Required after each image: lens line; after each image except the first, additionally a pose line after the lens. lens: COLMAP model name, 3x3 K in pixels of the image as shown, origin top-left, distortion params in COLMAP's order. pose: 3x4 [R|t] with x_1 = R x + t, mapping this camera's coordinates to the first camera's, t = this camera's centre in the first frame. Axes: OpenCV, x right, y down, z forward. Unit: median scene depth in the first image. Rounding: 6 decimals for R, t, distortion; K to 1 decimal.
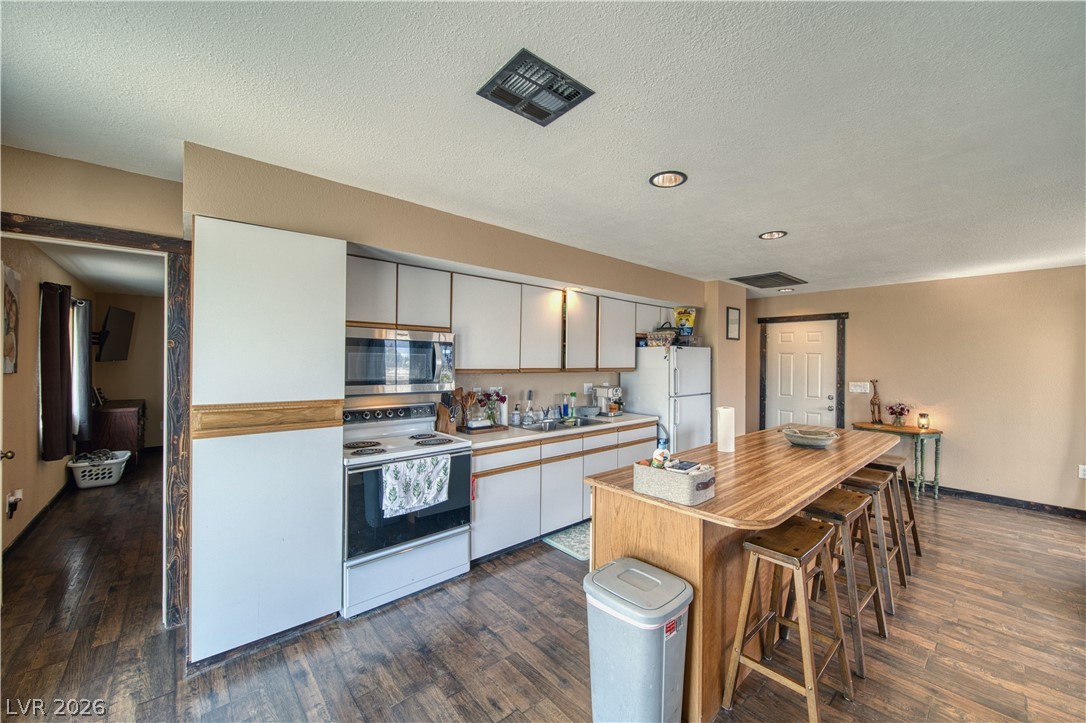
lens RADIAL K [[405.2, 0, 586.2], [0, 405.2, 360.7], [0, 0, 1]] dist [-0.003972, 0.000314]
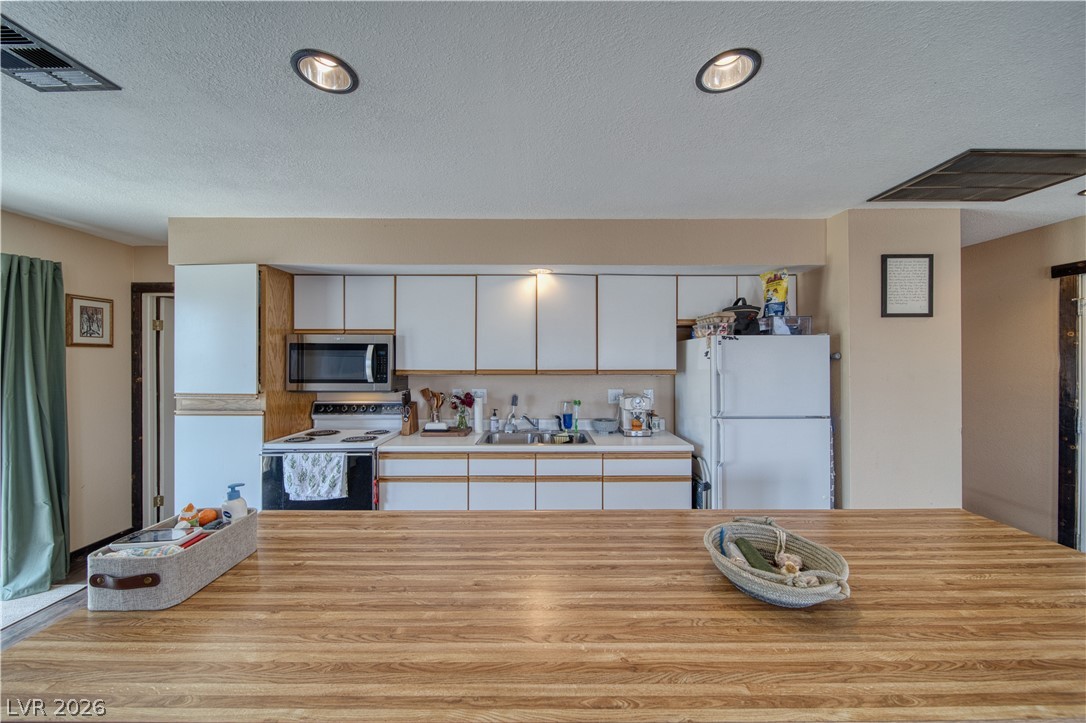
lens RADIAL K [[376.9, 0, 541.7], [0, 376.9, 359.2], [0, 0, 1]] dist [-0.000072, -0.000090]
pose [[0.727727, -0.009616, -0.685799, 0.460993], [0.006857, 0.999954, -0.006745, 0.002437], [0.685833, 0.000206, 0.727759, 0.437621]]
